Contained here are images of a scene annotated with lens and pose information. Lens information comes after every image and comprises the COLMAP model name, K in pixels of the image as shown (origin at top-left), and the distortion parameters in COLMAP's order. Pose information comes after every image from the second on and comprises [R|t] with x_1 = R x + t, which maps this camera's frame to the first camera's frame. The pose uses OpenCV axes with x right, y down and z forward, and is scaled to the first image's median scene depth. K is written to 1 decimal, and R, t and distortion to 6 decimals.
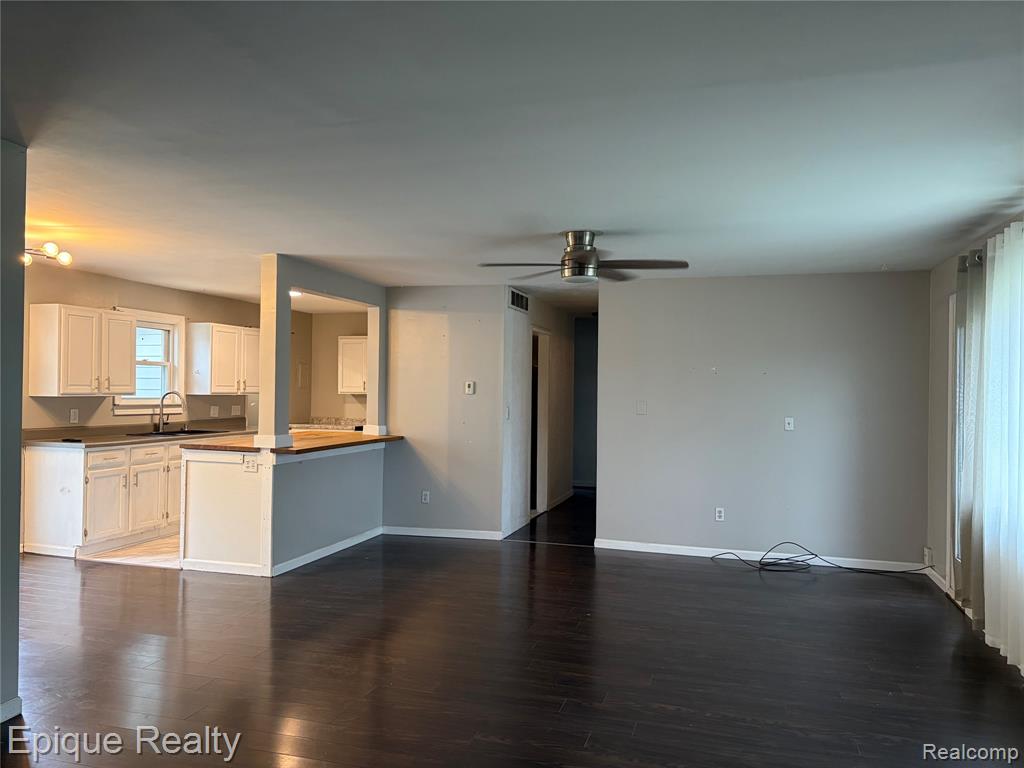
lens RADIAL K [[779.9, 0, 512.0], [0, 779.9, 384.0], [0, 0, 1]] dist [0.068946, -0.090544]
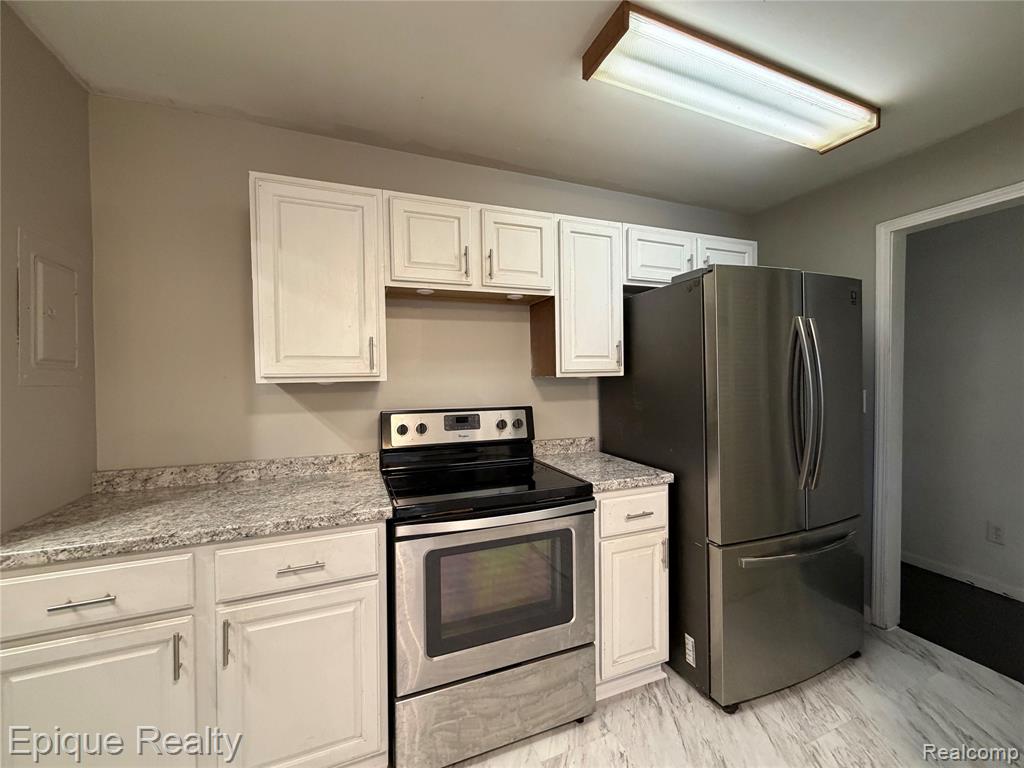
lens RADIAL K [[406.9, 0, 512.0], [0, 406.9, 384.0], [0, 0, 1]] dist [0.000125, -0.000021]
pose [[0.781607, -0.036308, 0.622713, -0.357254], [0.022212, 0.999291, 0.030386, 0.015553], [-0.623375, -0.009919, 0.781860, 1.235129]]
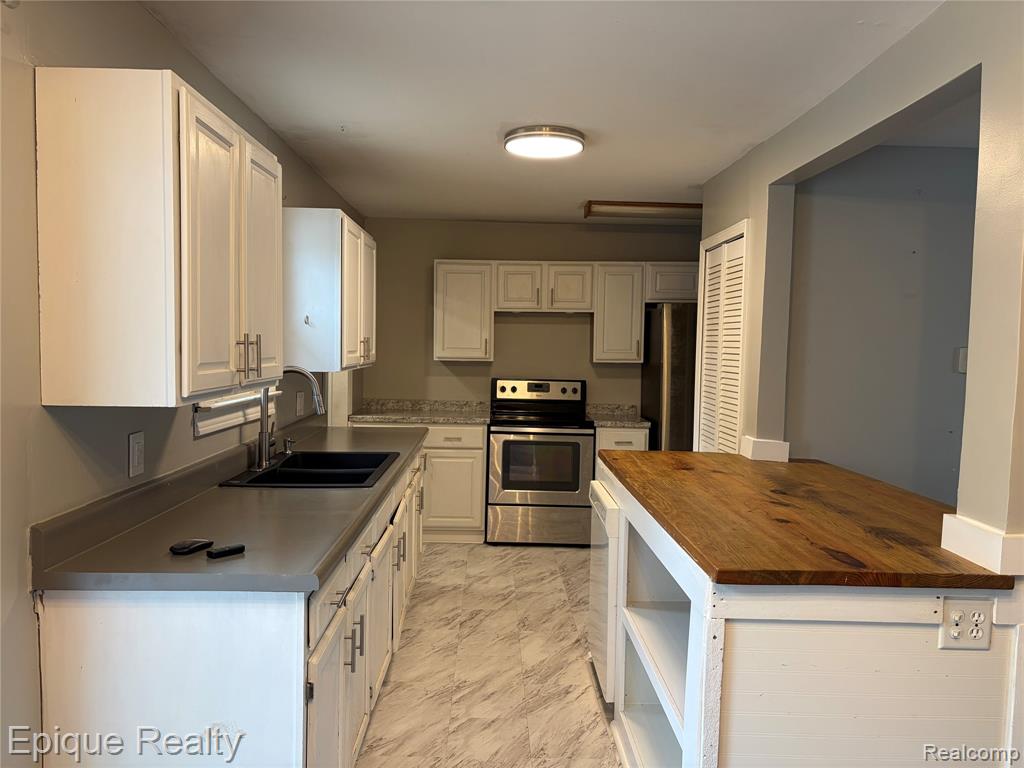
lens RADIAL K [[779.9, 0, 512.0], [0, 779.9, 384.0], [0, 0, 1]] dist [0.068946, -0.090544]
pose [[0.951201, -0.014646, 0.308223, -0.510967], [-0.005439, 0.997922, 0.064203, -0.010622], [-0.308523, -0.062746, 0.949145, 0.647777]]
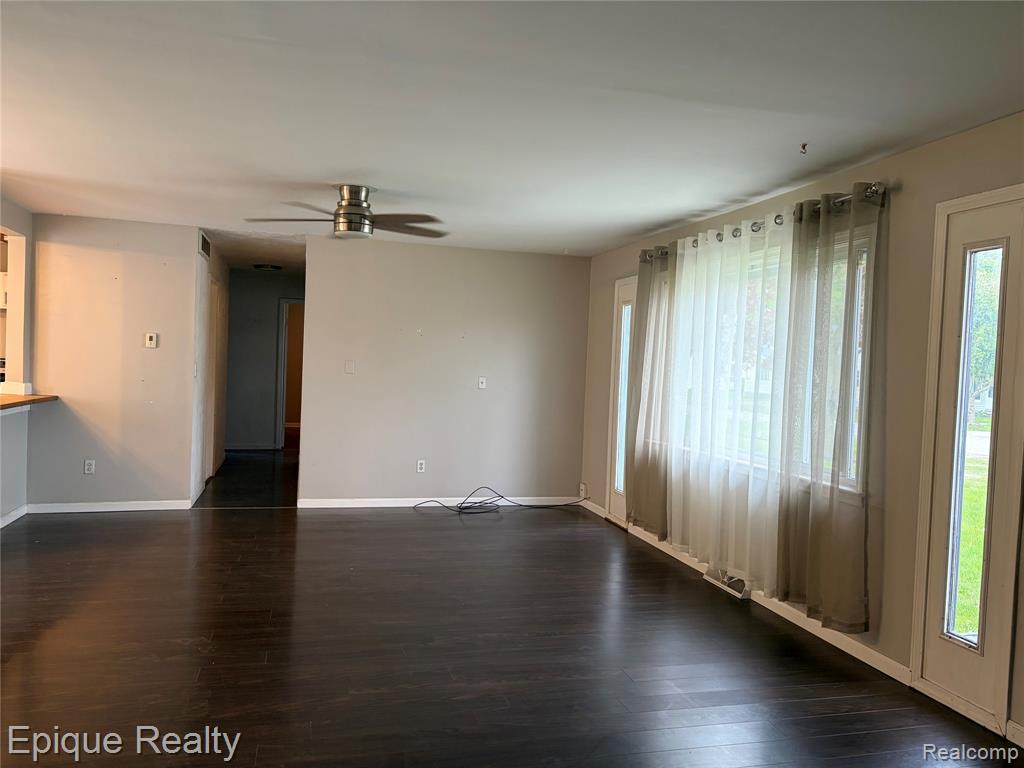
lens RADIAL K [[779.9, 0, 512.0], [0, 779.9, 384.0], [0, 0, 1]] dist [0.068946, -0.090544]
pose [[0.846783, 0.004642, 0.531918, -0.191103], [-0.031011, 0.998692, 0.040651, 0.005397], [-0.531034, -0.050918, 0.845819, 0.032904]]
